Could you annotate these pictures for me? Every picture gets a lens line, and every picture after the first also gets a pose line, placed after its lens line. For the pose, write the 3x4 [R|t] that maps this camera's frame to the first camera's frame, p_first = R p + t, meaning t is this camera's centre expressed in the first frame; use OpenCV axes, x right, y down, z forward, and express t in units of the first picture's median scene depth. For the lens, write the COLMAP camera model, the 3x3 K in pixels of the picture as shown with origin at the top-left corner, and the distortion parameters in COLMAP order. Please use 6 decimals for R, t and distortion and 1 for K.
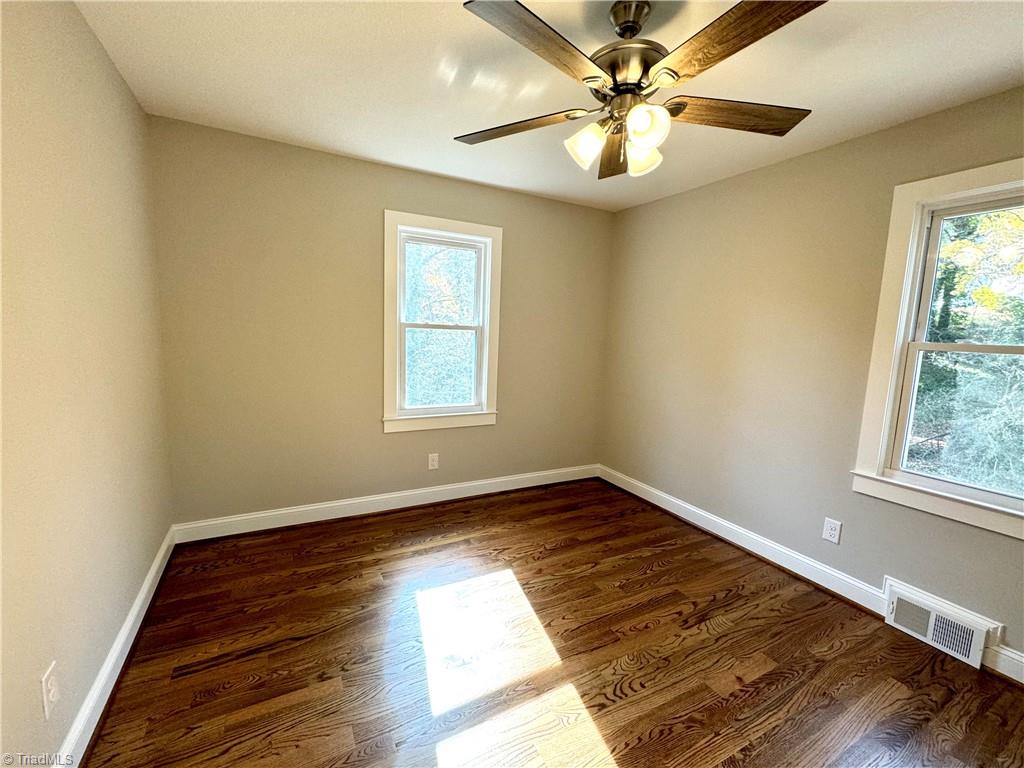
lens RADIAL K [[414.5, 0, 506.9], [0, 414.5, 379.2], [0, 0, 1]] dist [0.000259, 0.001084]
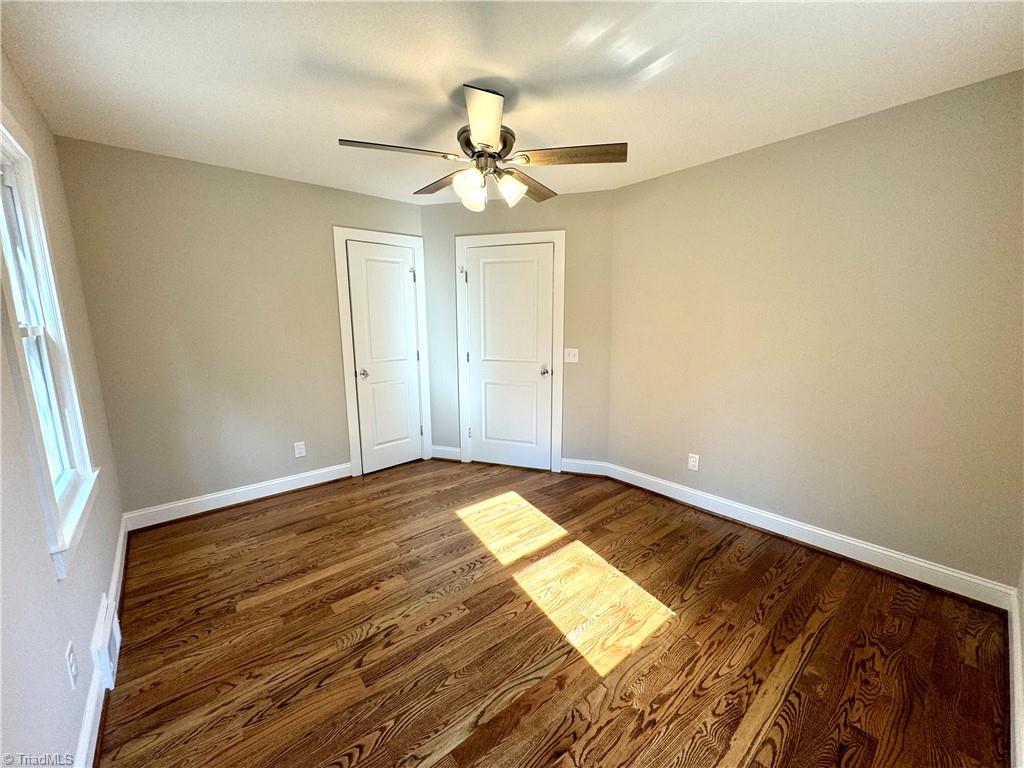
lens RADIAL K [[414.5, 0, 510.7], [0, 414.5, 384.6], [0, 0, 1]] dist [0.000259, 0.001084]
pose [[-0.973956, 0.005784, -0.226664, 0.371832], [-0.057102, 0.961196, 0.269891, -0.218186], [0.219430, 0.275805, -0.935832, 1.779077]]
